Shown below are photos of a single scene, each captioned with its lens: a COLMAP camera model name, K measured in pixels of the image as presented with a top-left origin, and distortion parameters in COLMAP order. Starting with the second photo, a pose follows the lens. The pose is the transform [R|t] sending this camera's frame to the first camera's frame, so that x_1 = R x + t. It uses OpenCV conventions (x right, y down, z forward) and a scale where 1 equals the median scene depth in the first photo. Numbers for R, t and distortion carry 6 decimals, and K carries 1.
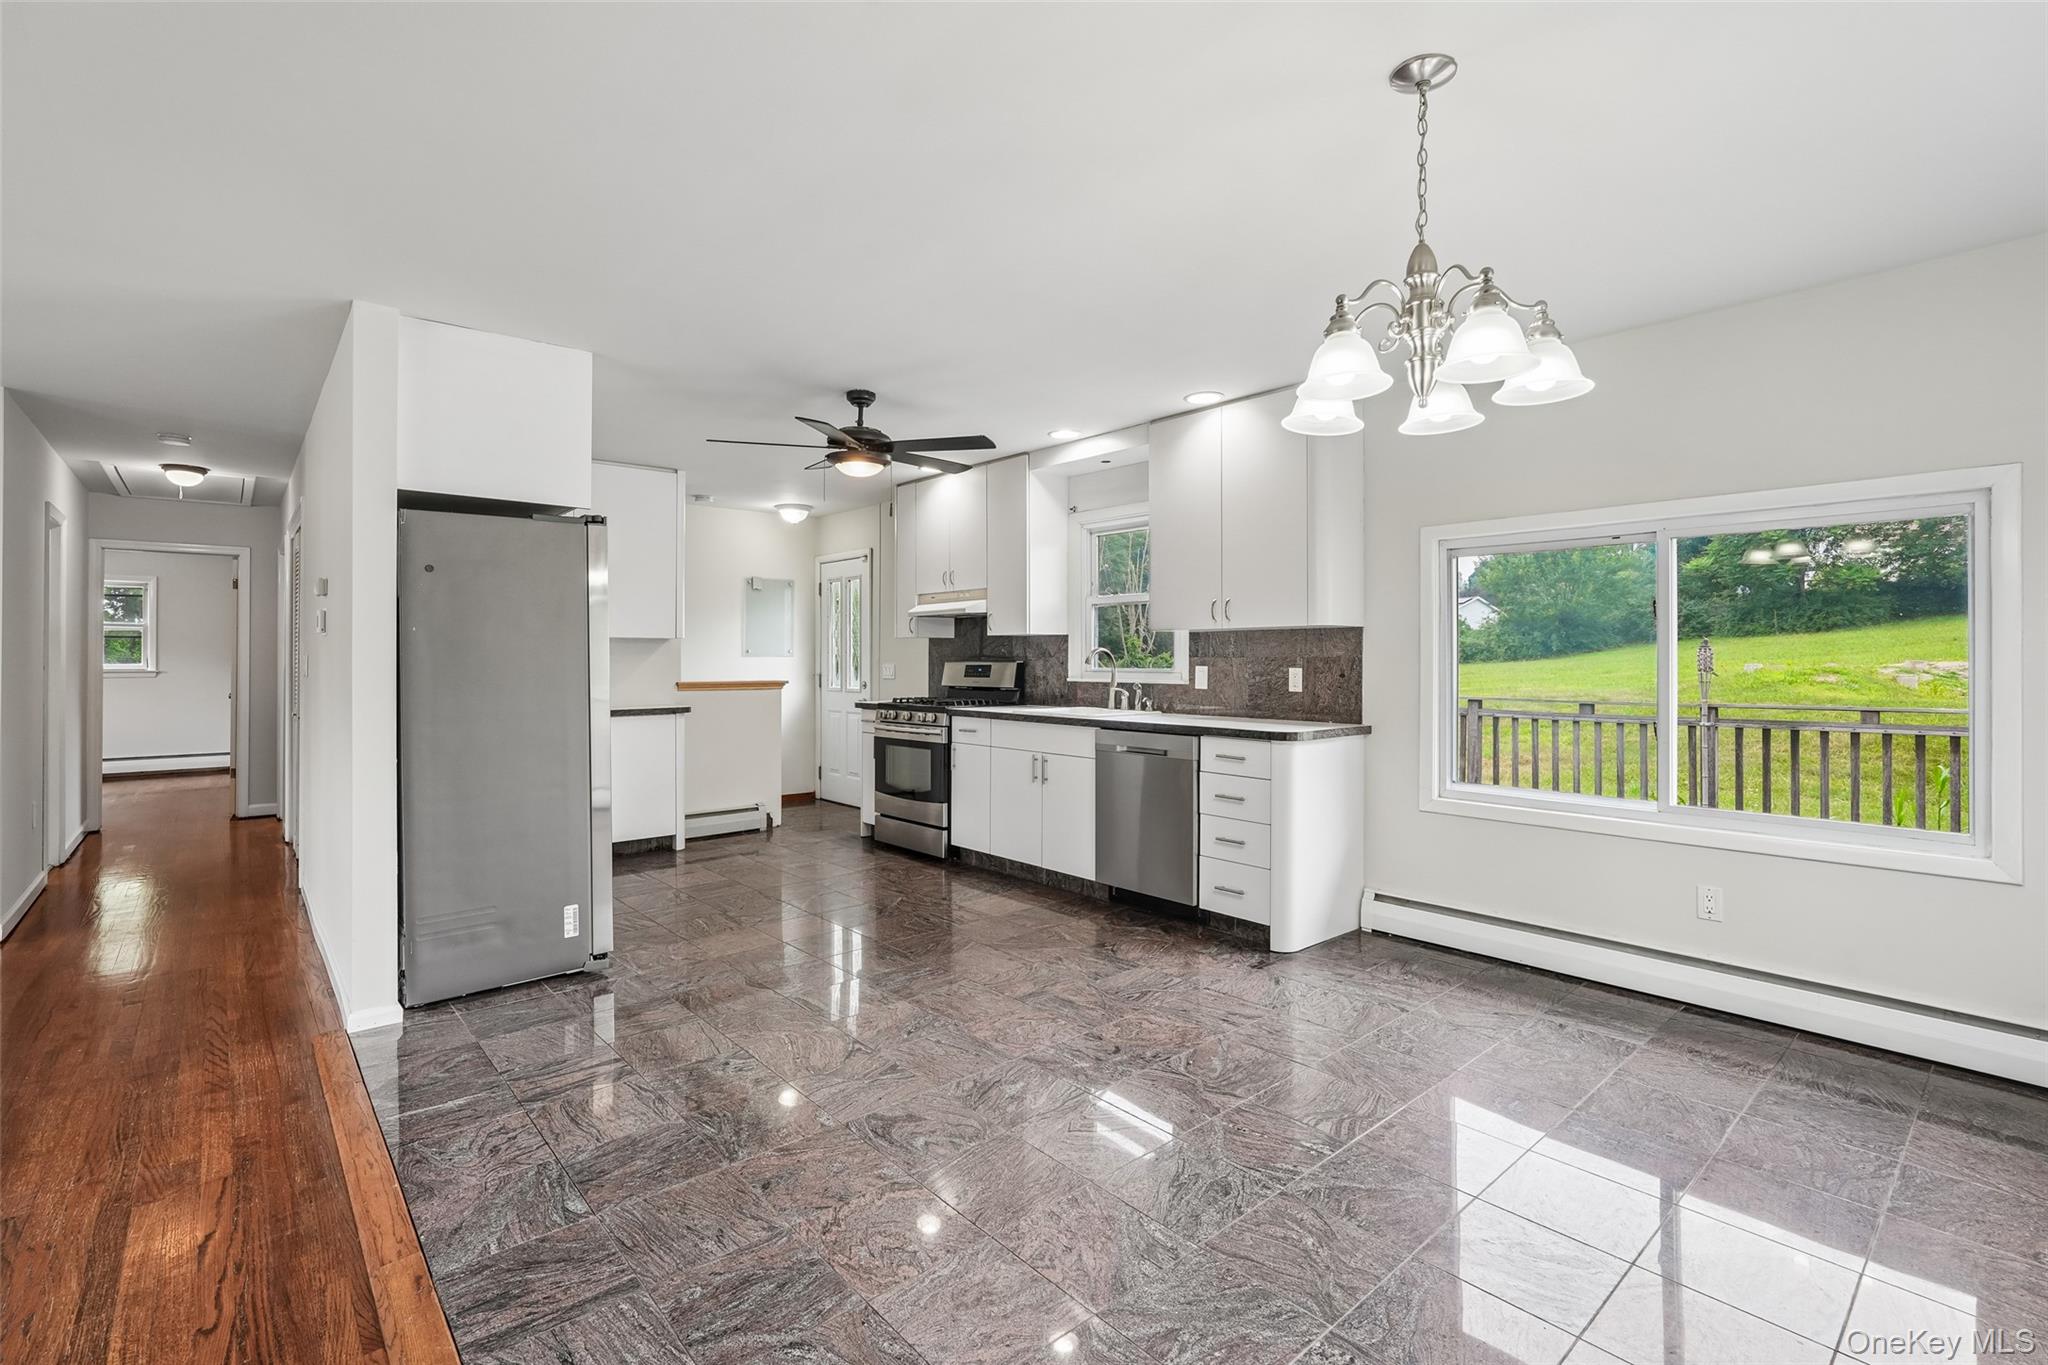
lens RADIAL K [[927.3, 0, 1013.2], [0, 927.3, 652.6], [0, 0, 1]] dist [-0.017671, 0.008724]
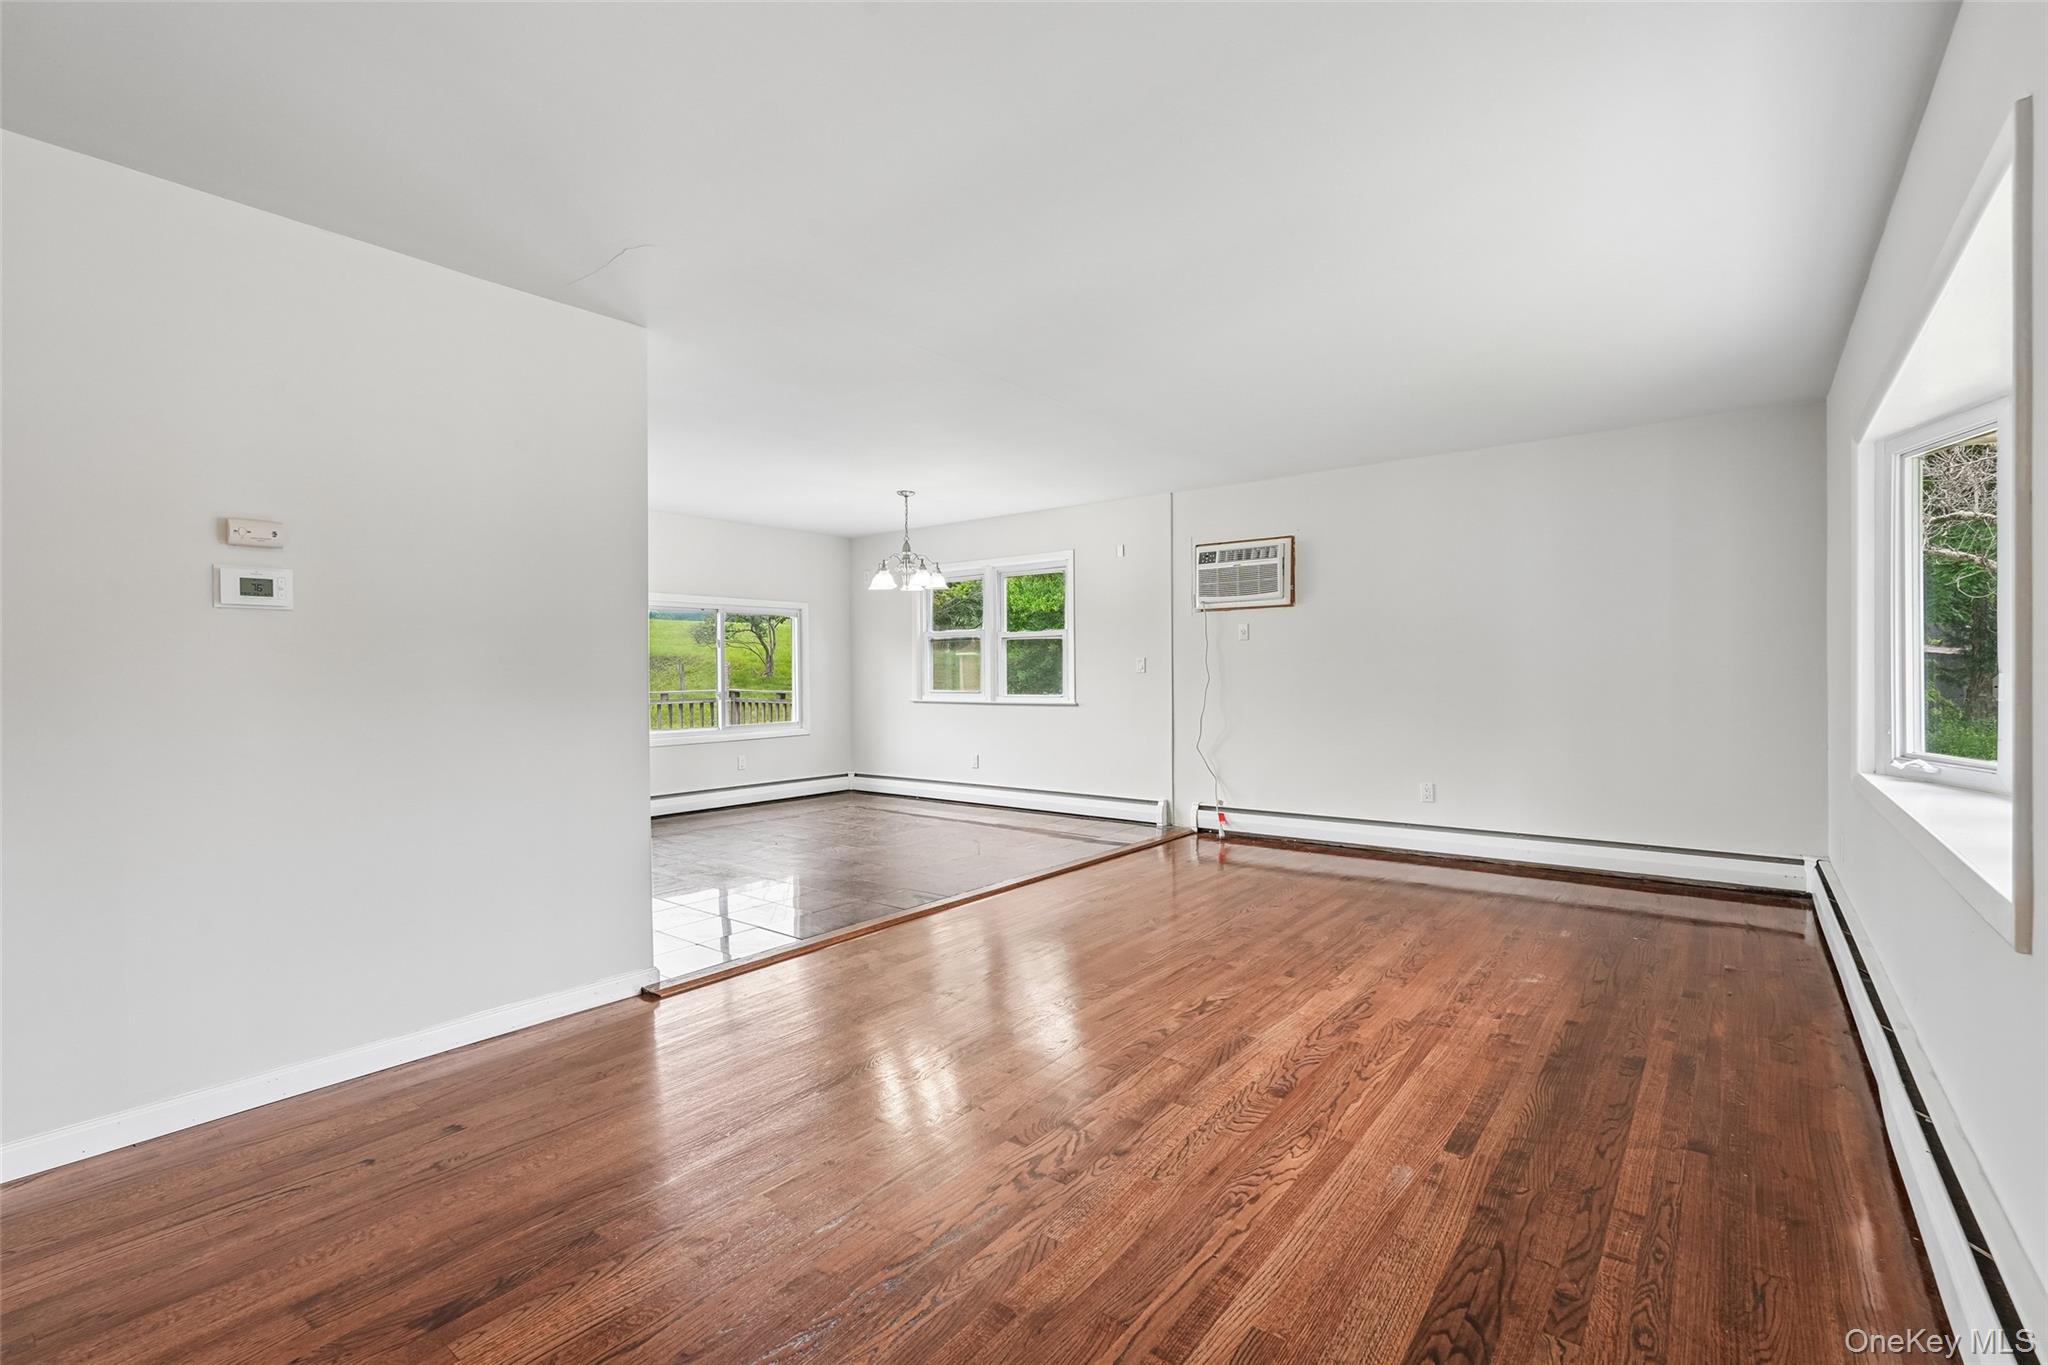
lens RADIAL K [[919.6, 0, 1015.8], [0, 919.6, 673.2], [0, 0, 1]] dist [-0.016125, 0.008565]
pose [[-0.187853, -0.000283, 0.982197, -1.188029], [0.002921, 0.999995, 0.000847, 0.021201], [-0.982193, 0.003028, -0.187852, 0.485345]]
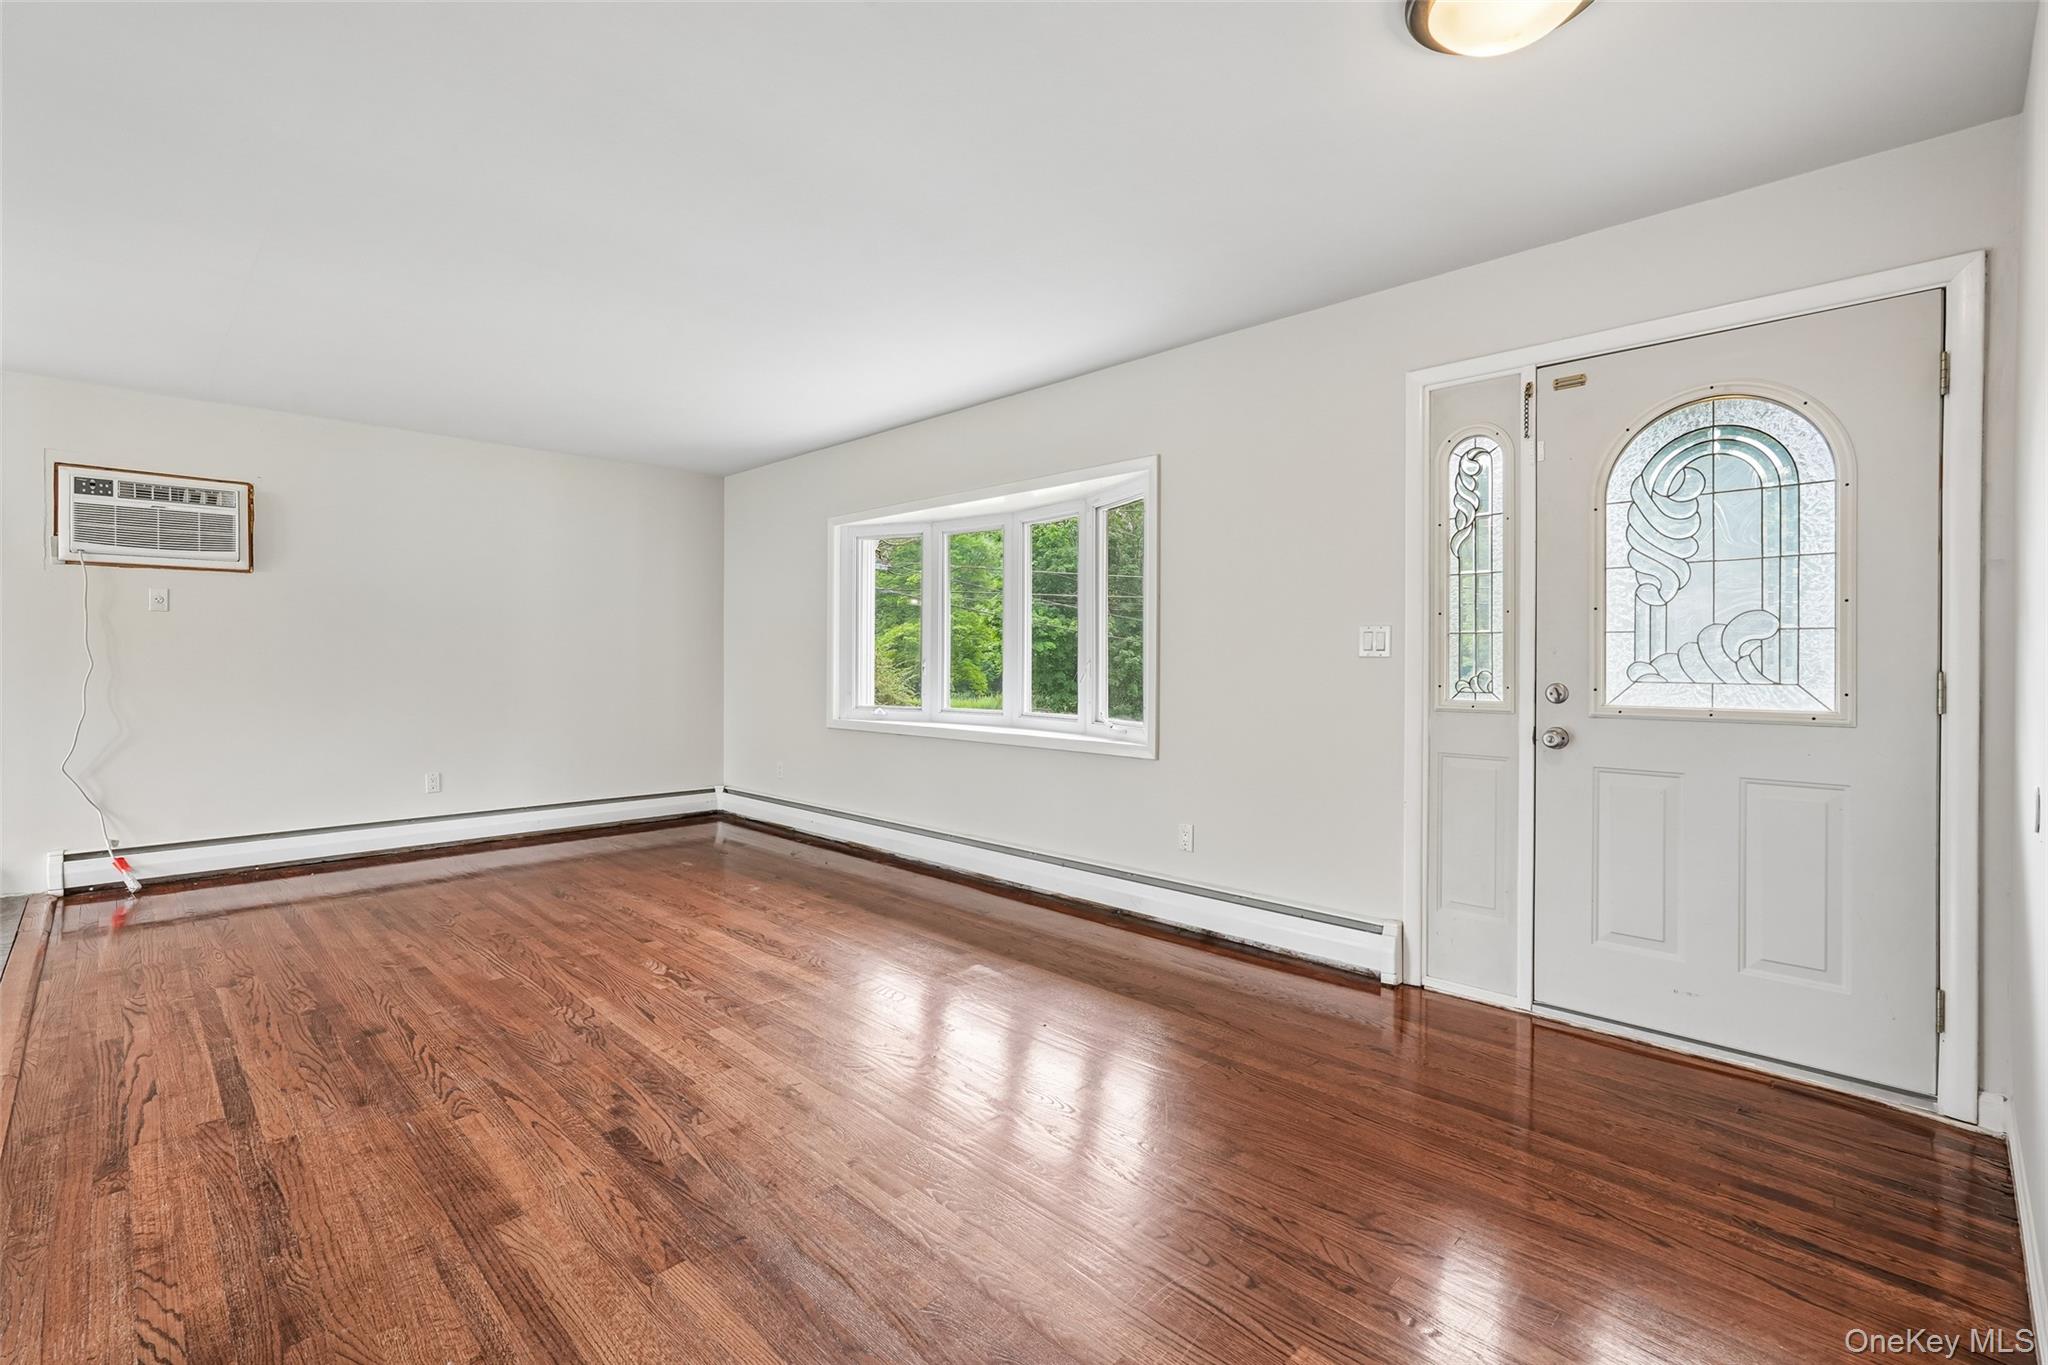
lens RADIAL K [[927.3, 0, 1013.2], [0, 927.3, 652.6], [0, 0, 1]] dist [-0.017671, 0.008724]
pose [[-0.997631, -0.003141, -0.068713, -0.777865], [-0.002490, 0.999951, -0.009566, 0.025788], [0.068740, -0.009372, -0.997591, 0.925878]]
